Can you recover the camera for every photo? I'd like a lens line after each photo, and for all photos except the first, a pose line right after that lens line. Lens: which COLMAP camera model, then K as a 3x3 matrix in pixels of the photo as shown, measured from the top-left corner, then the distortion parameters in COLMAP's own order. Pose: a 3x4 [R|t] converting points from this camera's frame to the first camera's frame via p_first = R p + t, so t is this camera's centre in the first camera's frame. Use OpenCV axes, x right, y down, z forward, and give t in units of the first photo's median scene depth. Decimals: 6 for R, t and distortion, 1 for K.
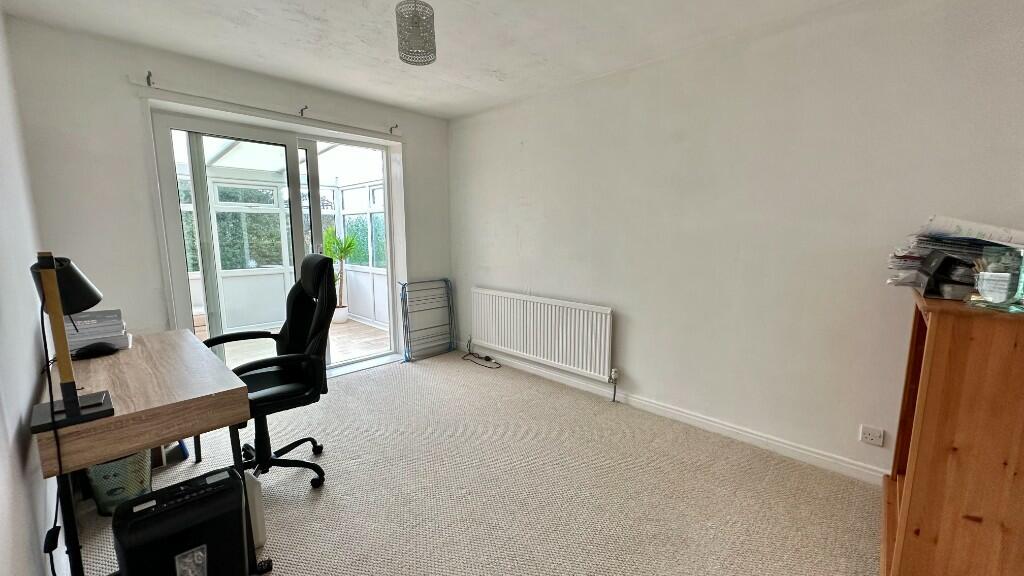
lens RADIAL K [[407.3, 0, 513.3], [0, 407.3, 287.7], [0, 0, 1]] dist [-0.001390, -0.000205]
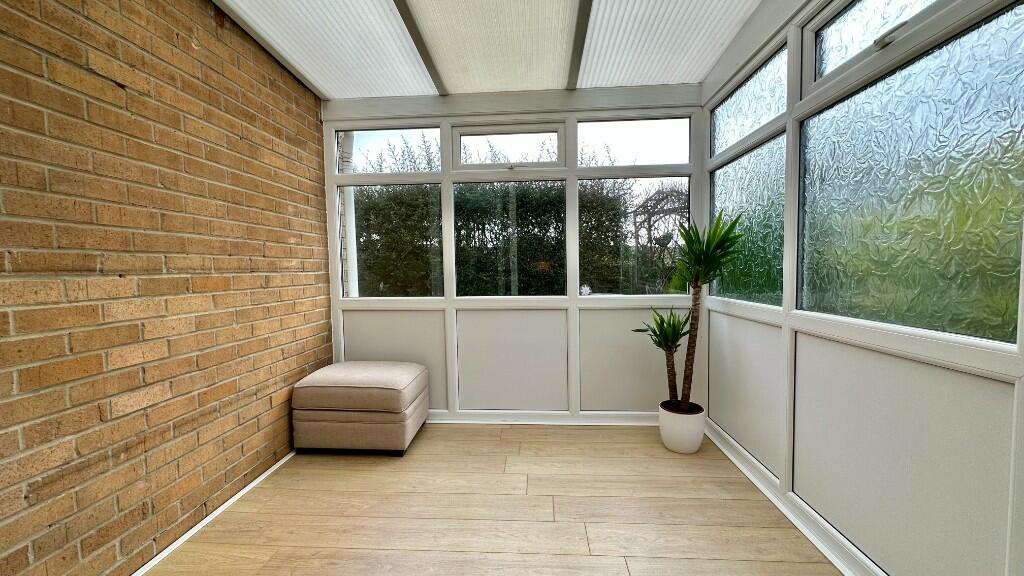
lens RADIAL K [[407.3, 0, 514.8], [0, 407.3, 289.9], [0, 0, 1]] dist [-0.001390, -0.000205]
pose [[0.638890, 0.027747, -0.768797, -0.226606], [-0.092943, 0.994813, -0.041334, -0.029268], [0.763663, 0.097863, 0.638155, 0.600037]]
